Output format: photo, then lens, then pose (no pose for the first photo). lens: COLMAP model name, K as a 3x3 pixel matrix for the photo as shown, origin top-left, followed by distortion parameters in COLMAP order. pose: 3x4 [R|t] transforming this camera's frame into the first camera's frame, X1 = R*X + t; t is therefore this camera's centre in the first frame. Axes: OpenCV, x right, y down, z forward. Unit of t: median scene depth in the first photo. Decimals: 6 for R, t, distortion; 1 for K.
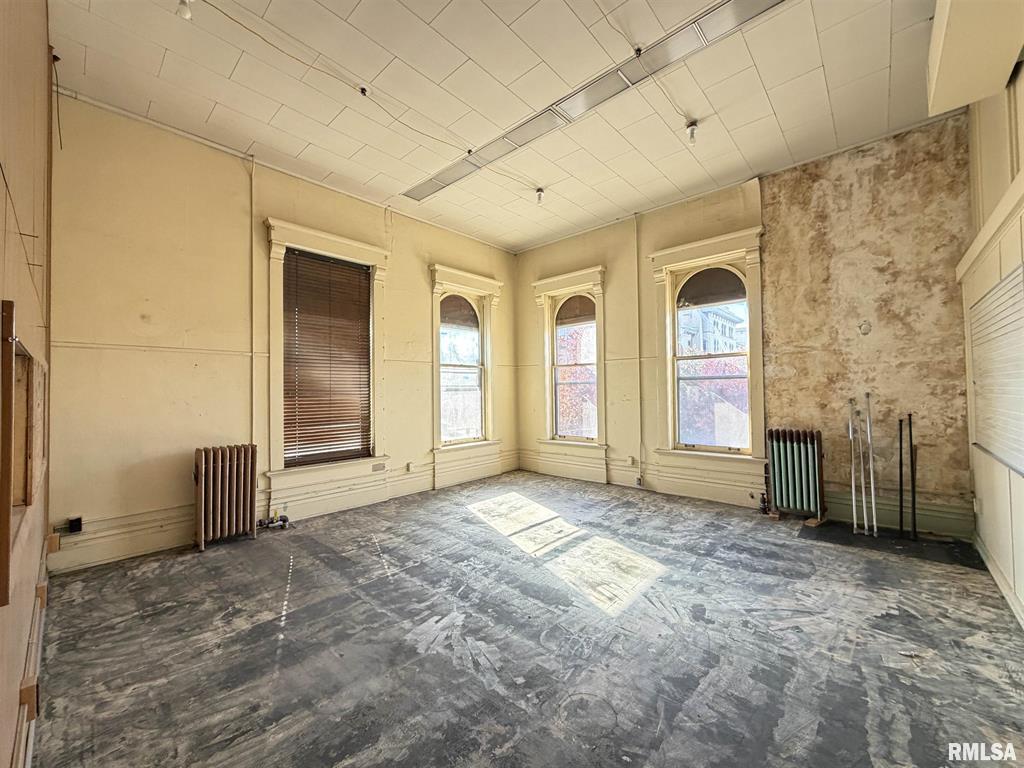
lens RADIAL K [[406.8, 0, 510.2], [0, 406.8, 383.1], [0, 0, 1]] dist [-0.001266, -0.000025]
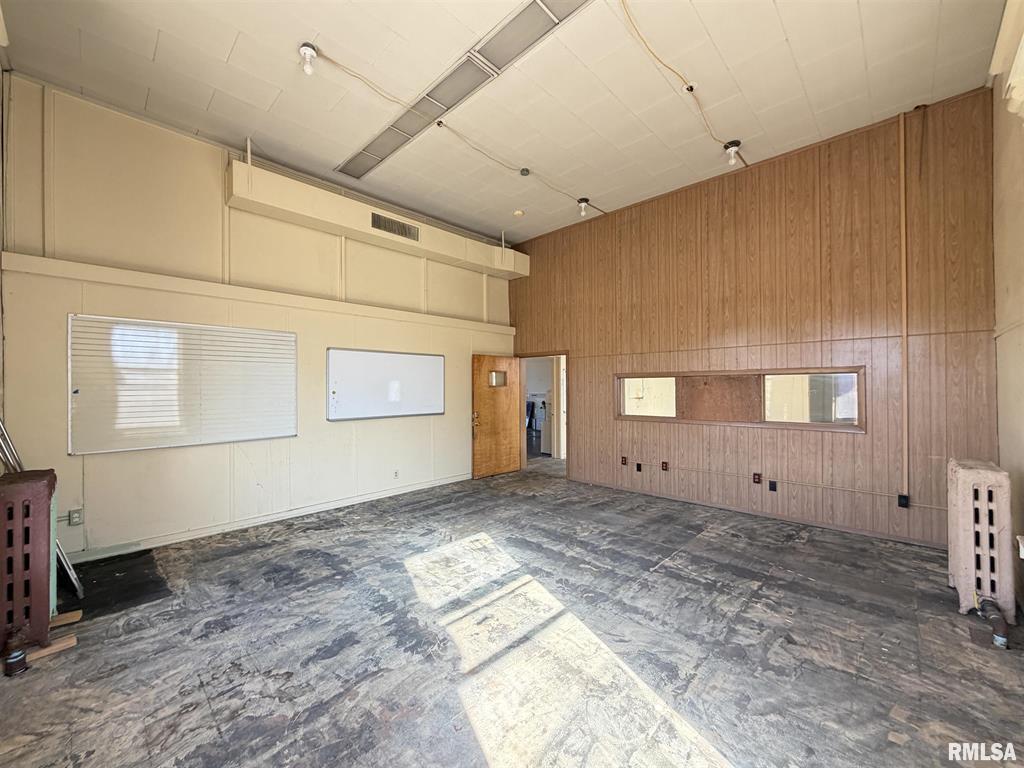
lens RADIAL K [[406.8, 0, 510.2], [0, 406.8, 383.1], [0, 0, 1]] dist [-0.001266, -0.000025]
pose [[-0.999375, 0.021280, 0.028230, 0.068776], [0.020466, 0.999375, -0.028821, 0.028466], [-0.028826, -0.028225, -0.999186, 2.005690]]
